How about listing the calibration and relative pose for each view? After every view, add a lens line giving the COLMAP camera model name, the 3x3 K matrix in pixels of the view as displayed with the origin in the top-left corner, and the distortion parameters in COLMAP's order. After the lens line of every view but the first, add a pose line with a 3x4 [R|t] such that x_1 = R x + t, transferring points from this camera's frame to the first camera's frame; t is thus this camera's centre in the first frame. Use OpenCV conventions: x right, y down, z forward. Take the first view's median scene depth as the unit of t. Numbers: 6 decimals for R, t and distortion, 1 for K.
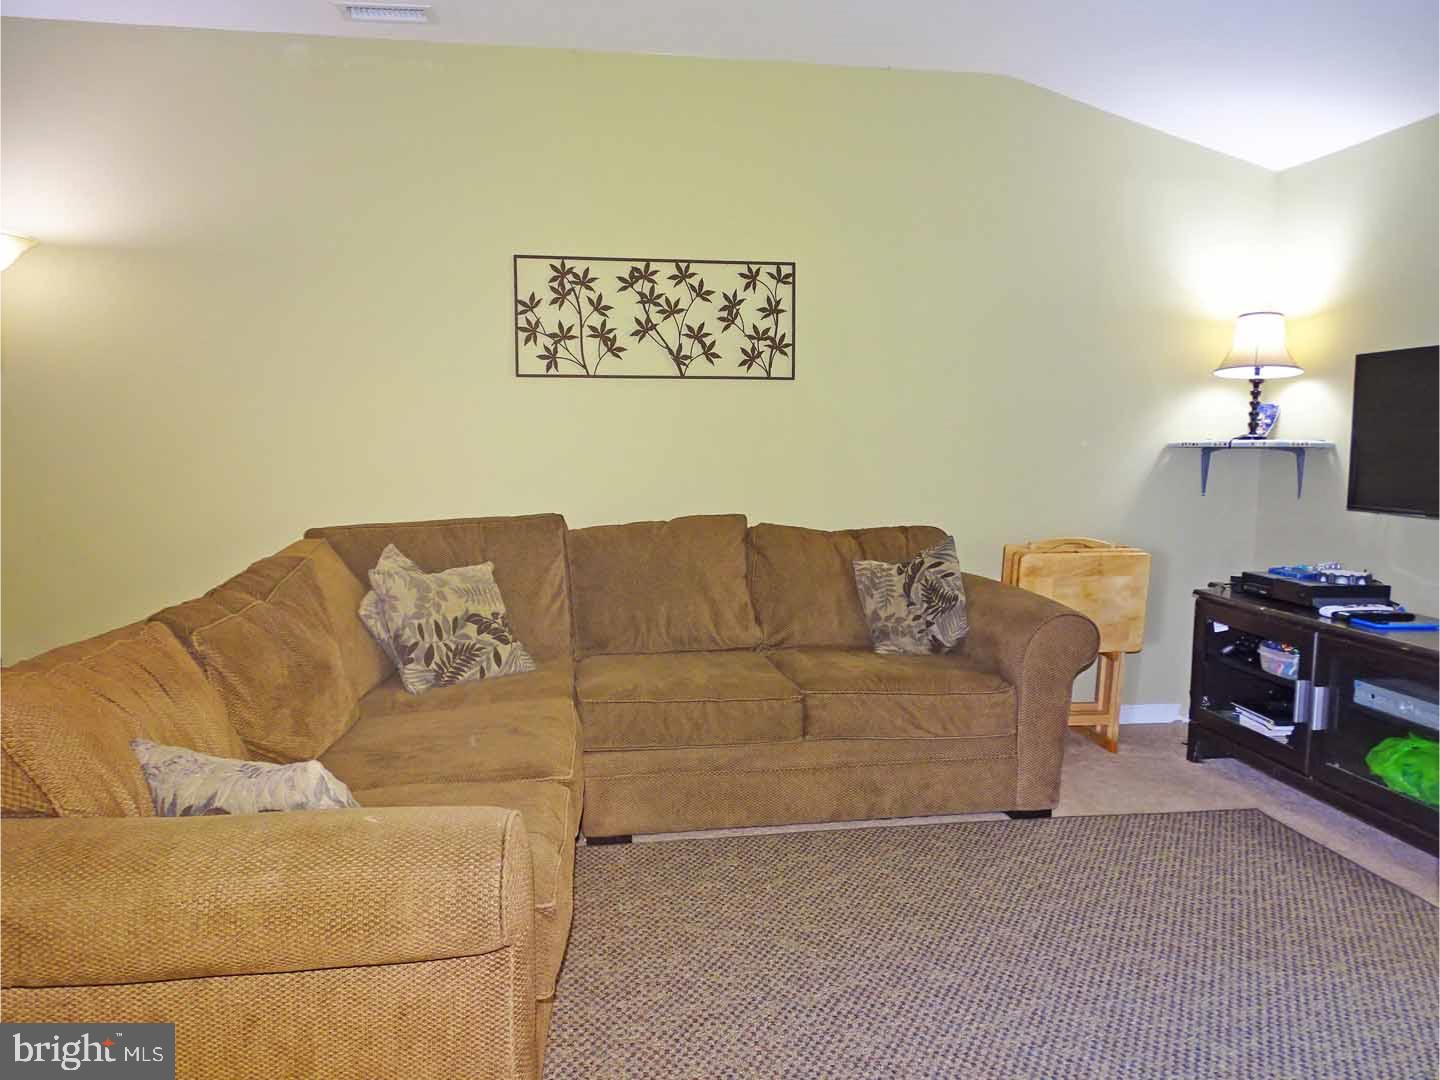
lens RADIAL K [[1029.5, 0, 726.4], [0, 1029.5, 538.0], [0, 0, 1]] dist [-0.003659, 0.008690]
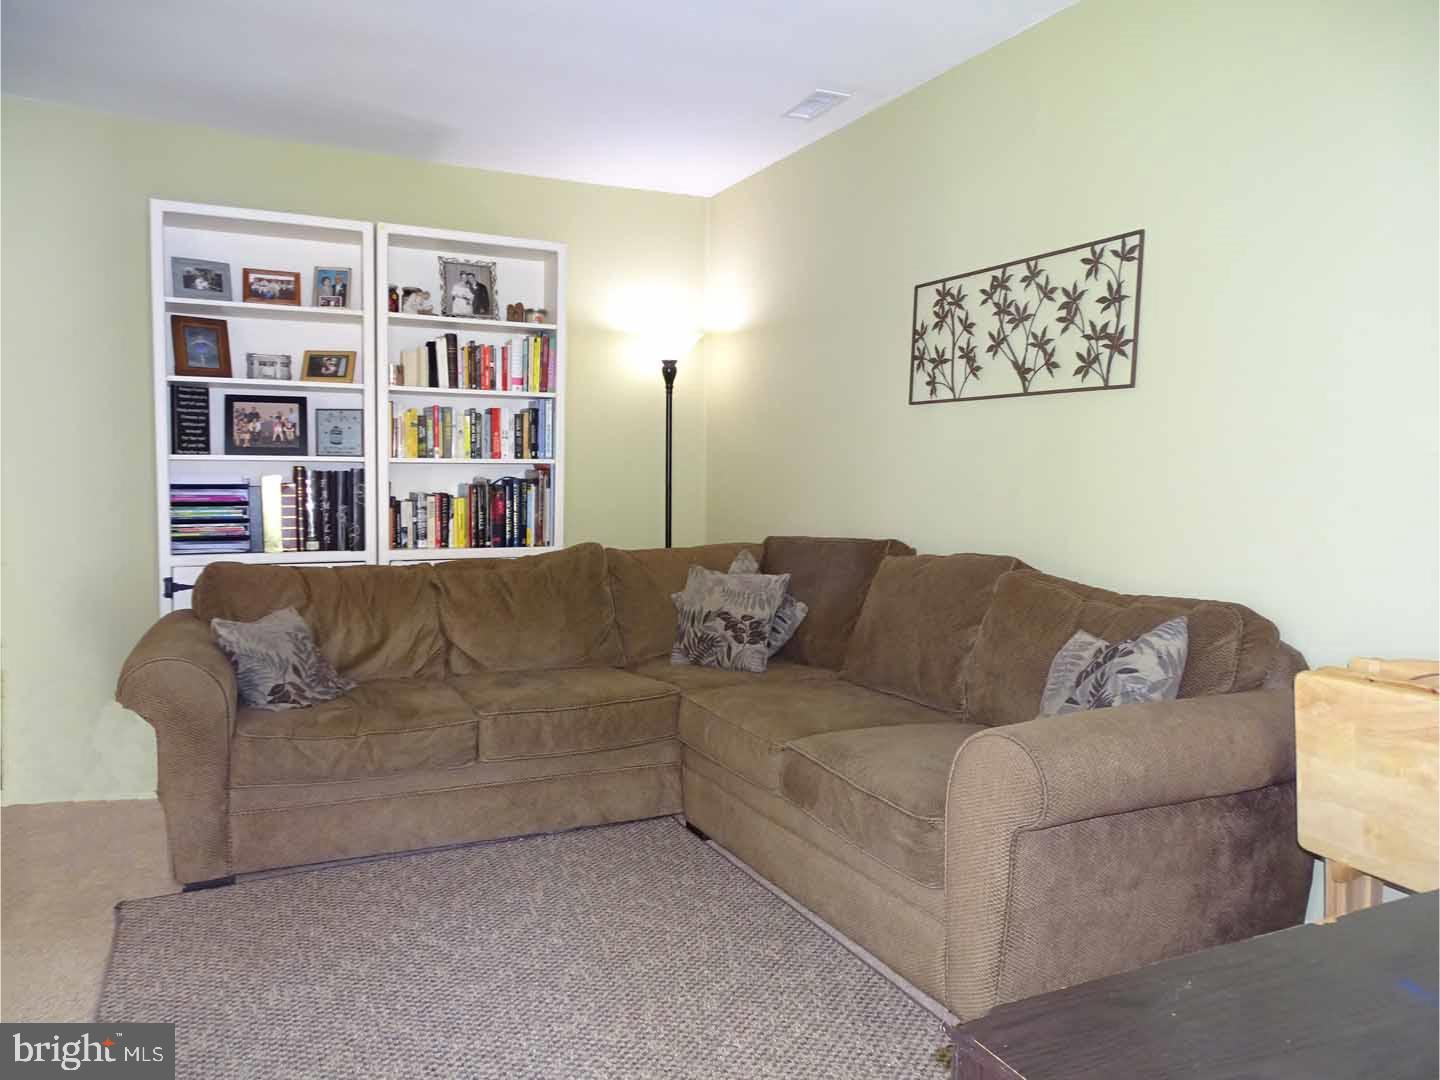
lens RADIAL K [[1029.5, 0, 726.4], [0, 1029.5, 538.0], [0, 0, 1]] dist [-0.003659, 0.008690]
pose [[0.319987, 0.064657, -0.945213, 0.701482], [-0.108579, 0.993598, 0.031209, -0.037781], [0.941180, 0.092644, 0.324959, 0.507033]]
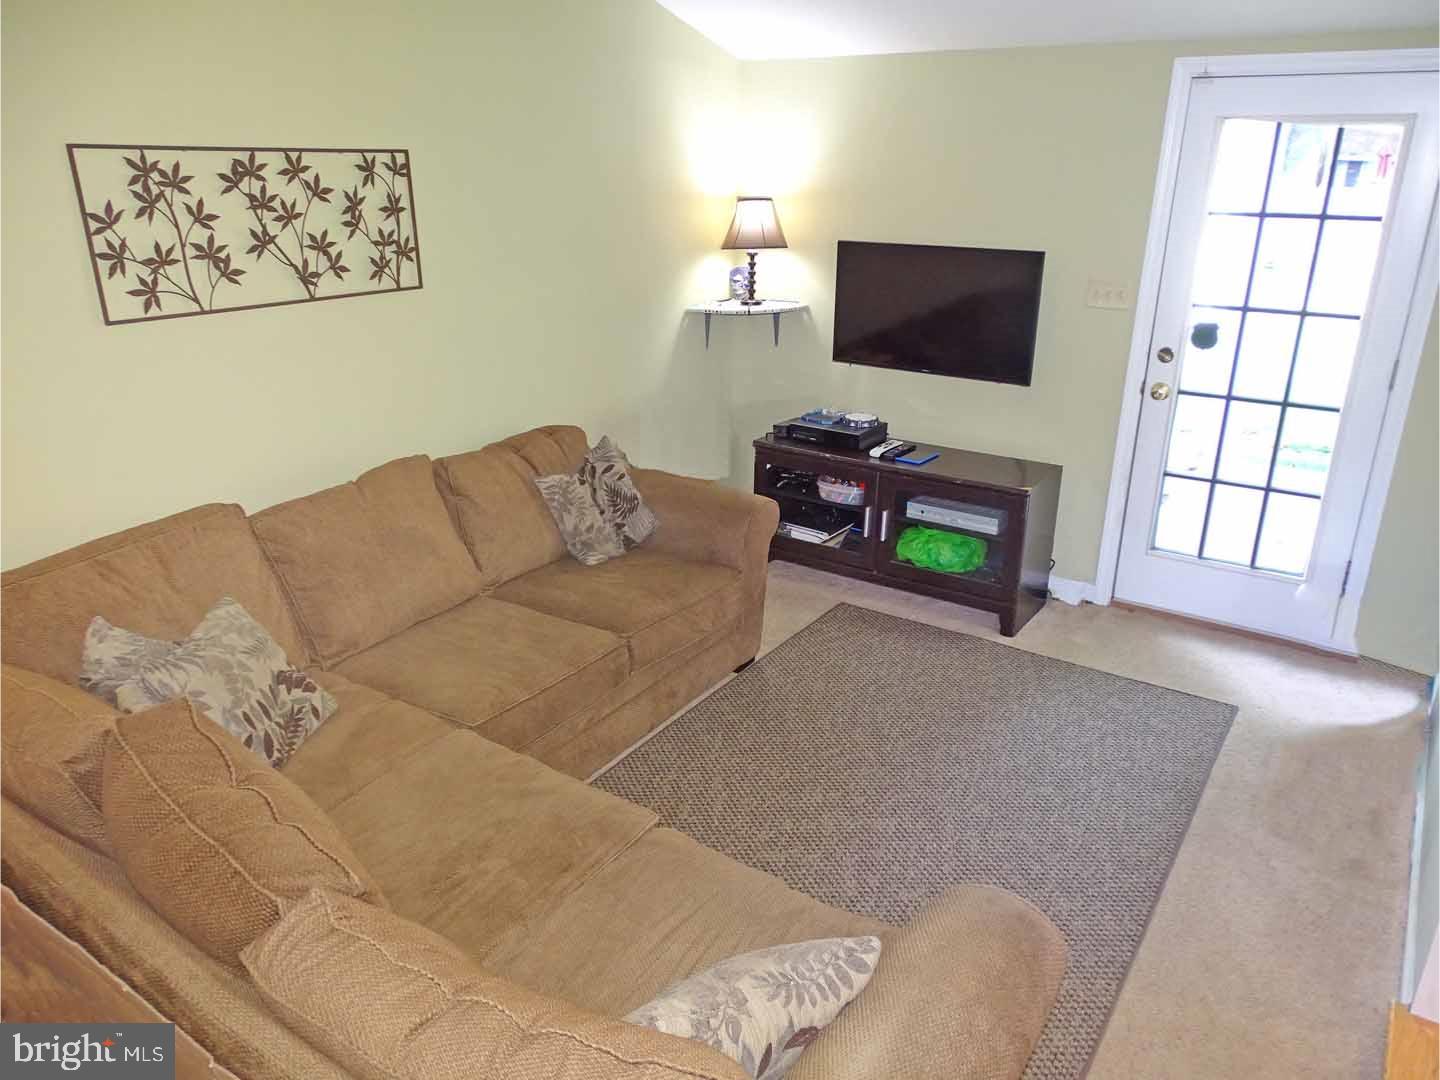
lens RADIAL K [[1029.5, 0, 726.4], [0, 1029.5, 538.0], [0, 0, 1]] dist [-0.003659, 0.008690]
pose [[0.668796, -0.255081, 0.698316, -0.447056], [0.068578, 0.956459, 0.283697, -0.186931], [-0.740276, -0.141846, 0.657169, 0.196848]]
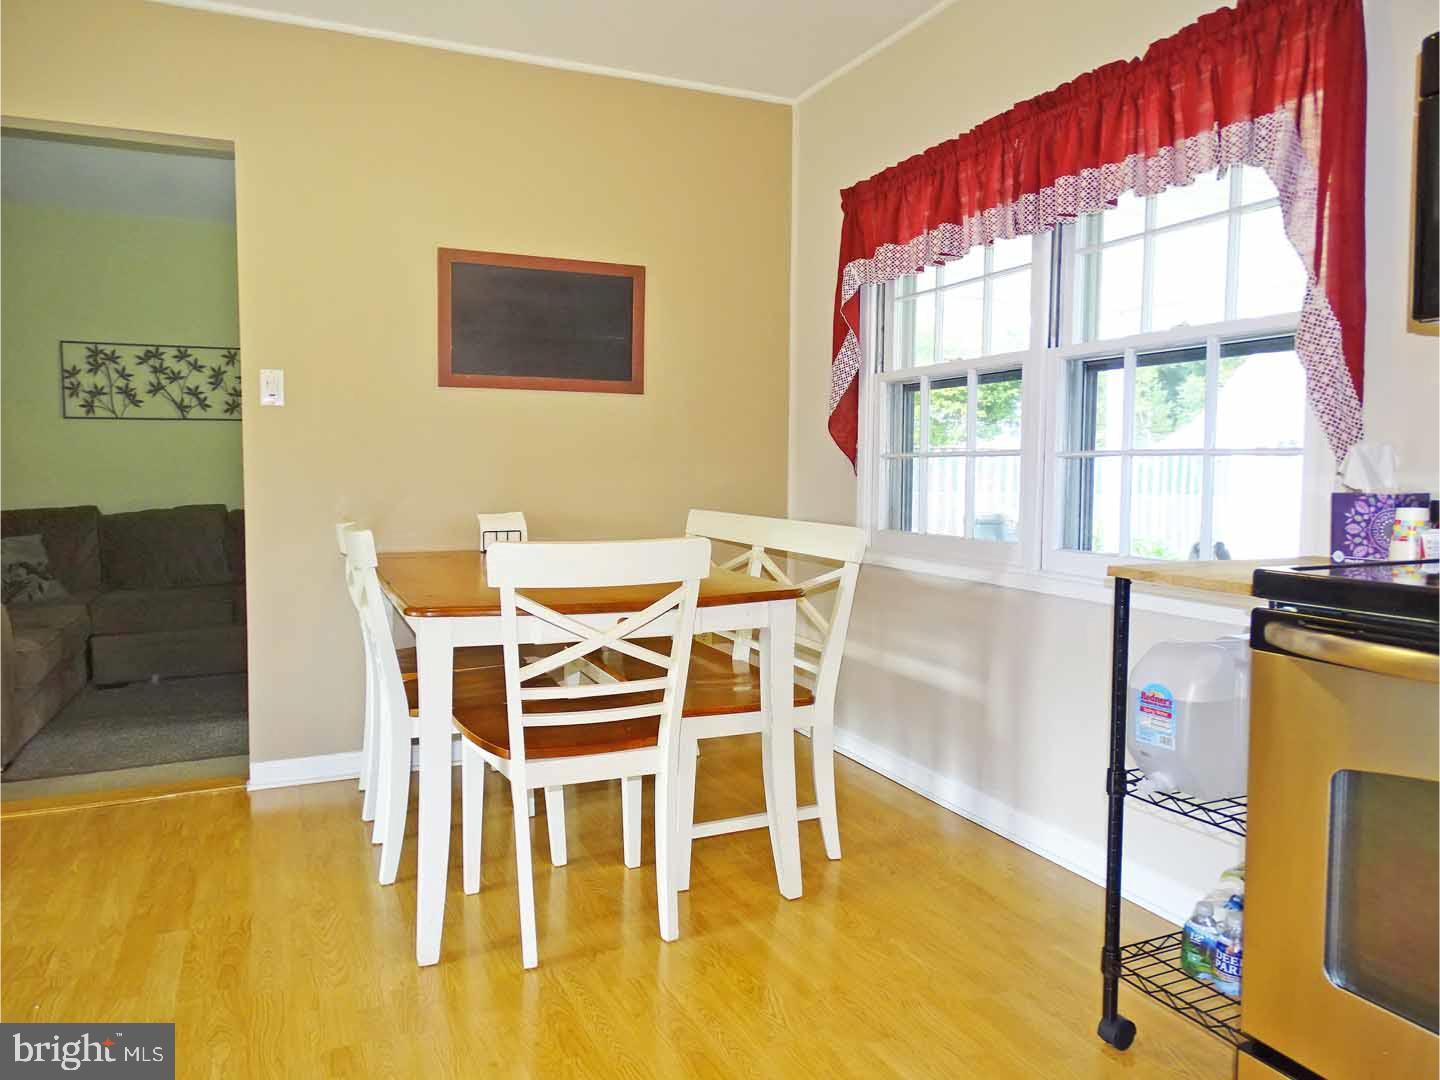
lens RADIAL K [[1029.5, 0, 726.4], [0, 1029.5, 538.0], [0, 0, 1]] dist [-0.003659, 0.008690]
pose [[0.961419, -0.024569, 0.273989, 0.325830], [0.029846, 0.999440, -0.015108, 0.077015], [-0.273464, 0.022703, 0.961614, -0.762033]]
